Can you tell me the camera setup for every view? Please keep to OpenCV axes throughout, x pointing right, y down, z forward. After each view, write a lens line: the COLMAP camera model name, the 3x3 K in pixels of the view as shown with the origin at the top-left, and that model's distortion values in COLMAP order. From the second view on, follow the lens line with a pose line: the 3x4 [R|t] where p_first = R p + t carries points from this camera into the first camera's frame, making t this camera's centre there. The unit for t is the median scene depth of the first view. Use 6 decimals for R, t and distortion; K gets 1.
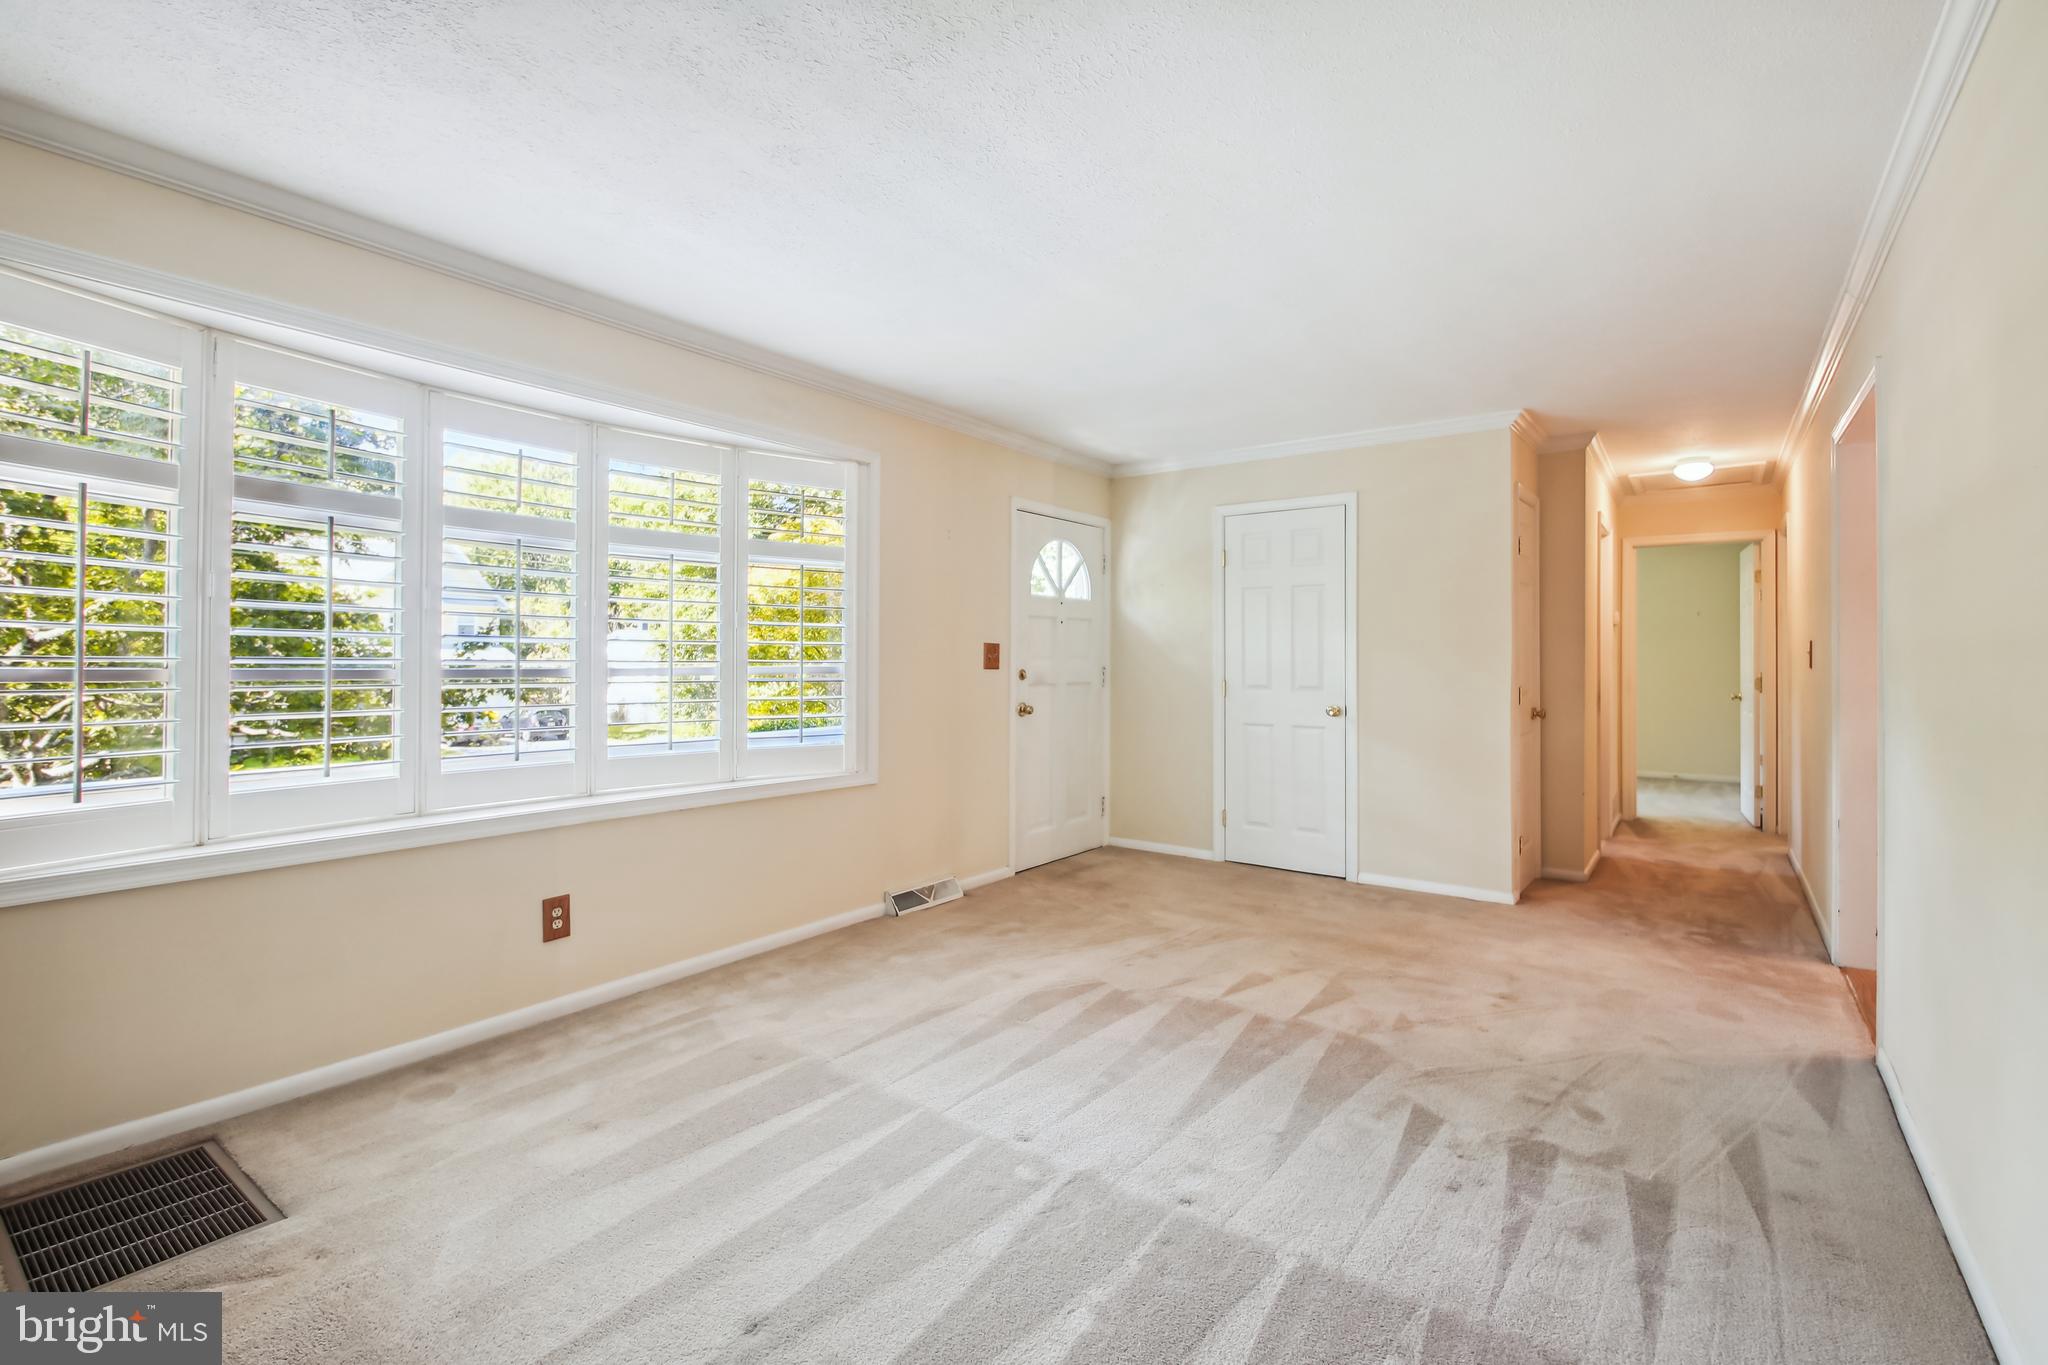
lens RADIAL K [[926.3, 0, 1084.1], [0, 926.3, 659.3], [0, 0, 1]] dist [-0.001086, -0.004881]
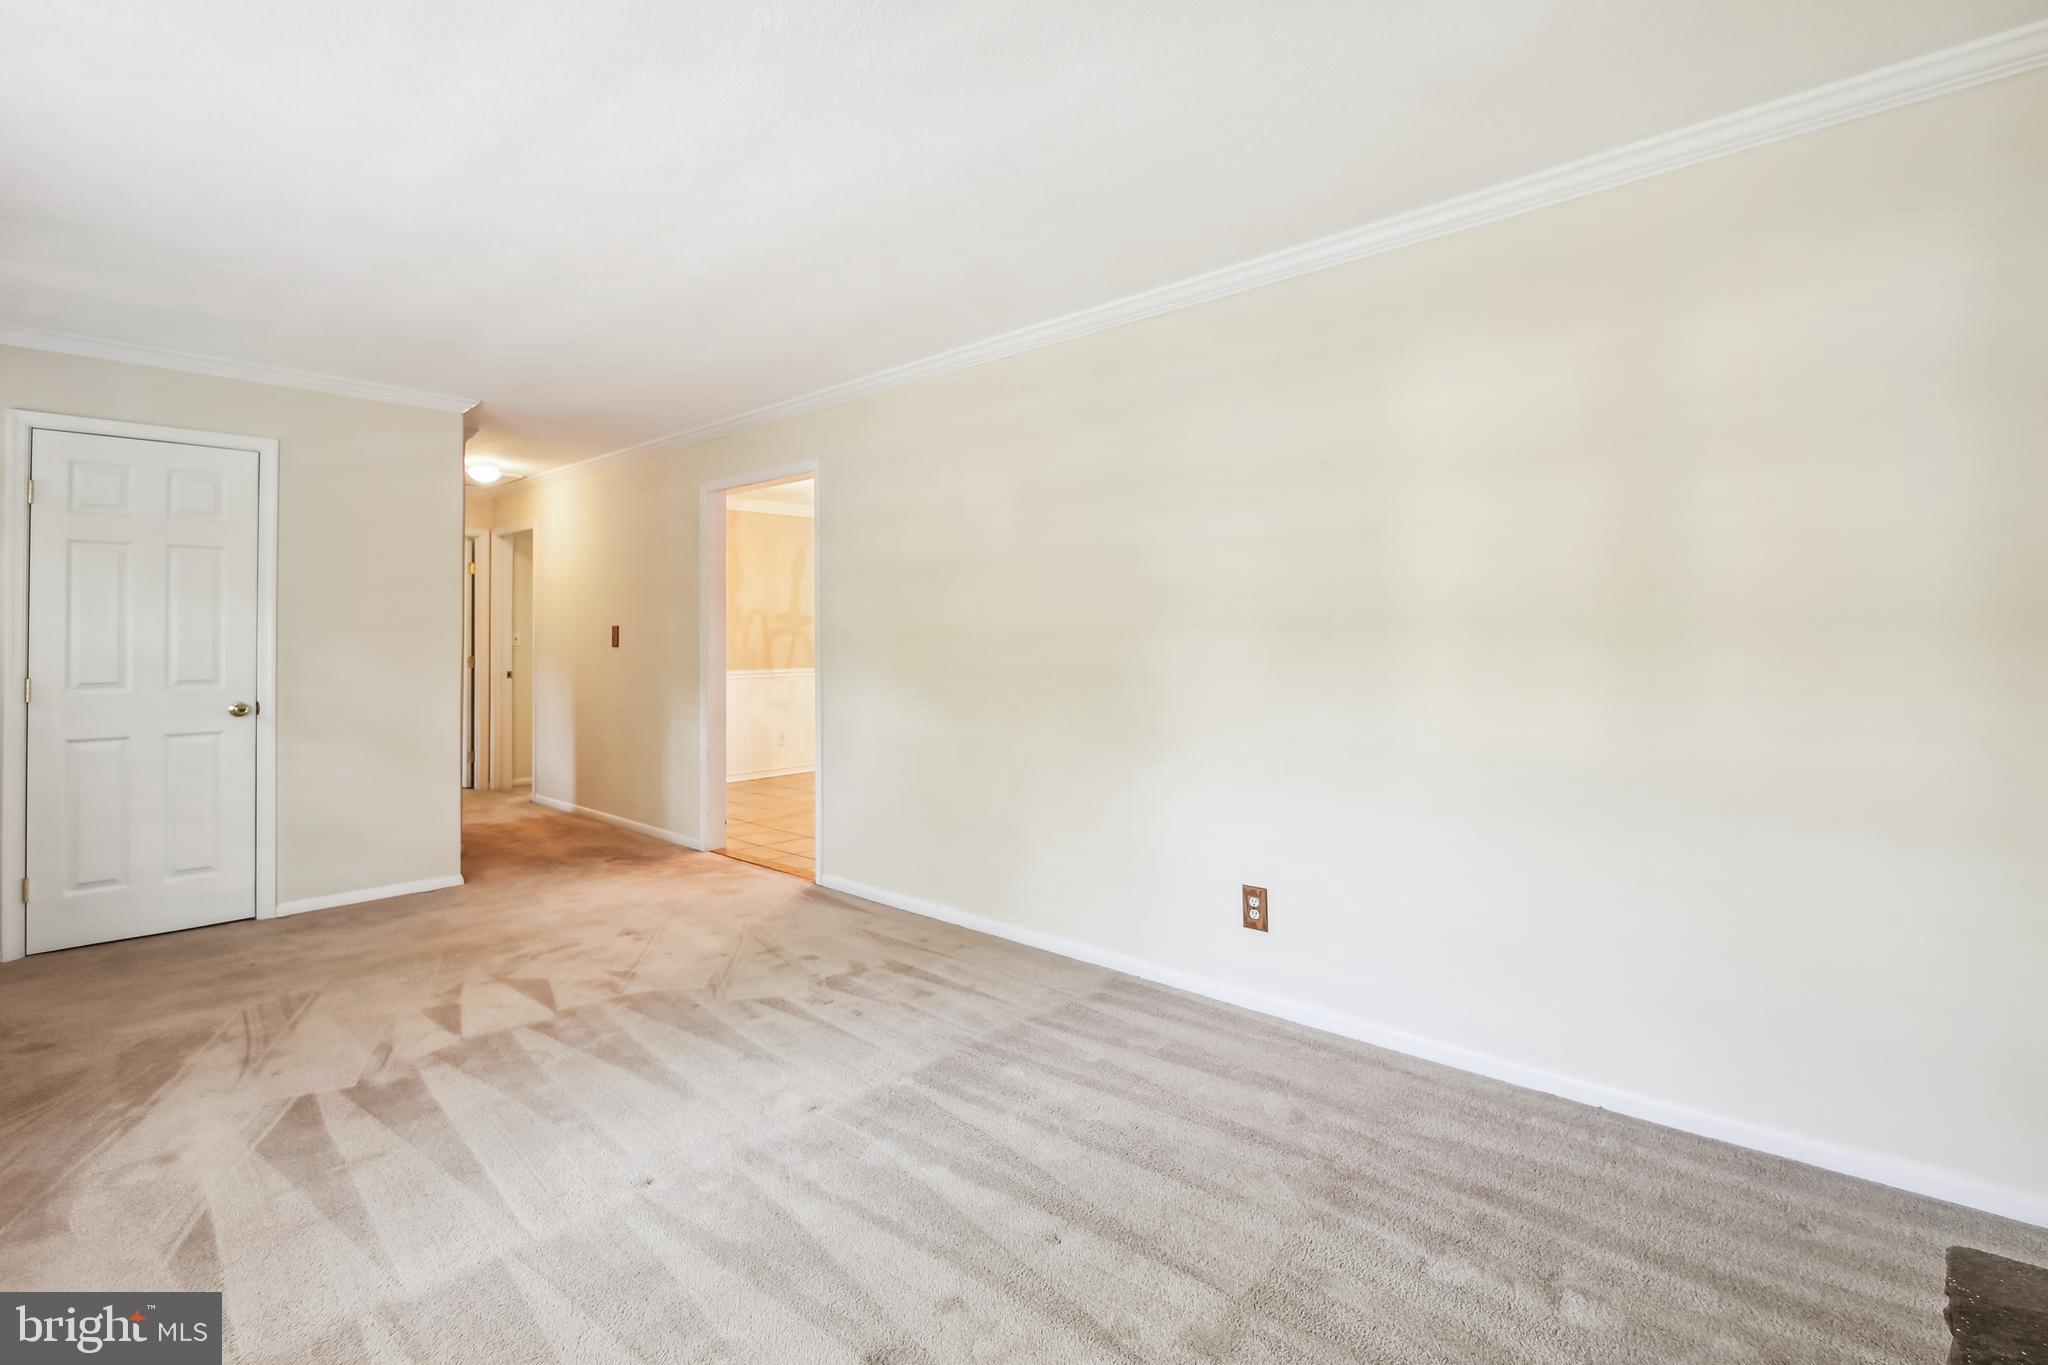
lens RADIAL K [[926.3, 0, 1003.6], [0, 926.3, 629.5], [0, 0, 1]] dist [-0.001086, -0.004881]
pose [[0.143164, 0.005164, 0.989686, -0.701954], [0.006896, 0.999957, -0.006215, -0.005082], [-0.989675, 0.007714, 0.143122, 0.411979]]
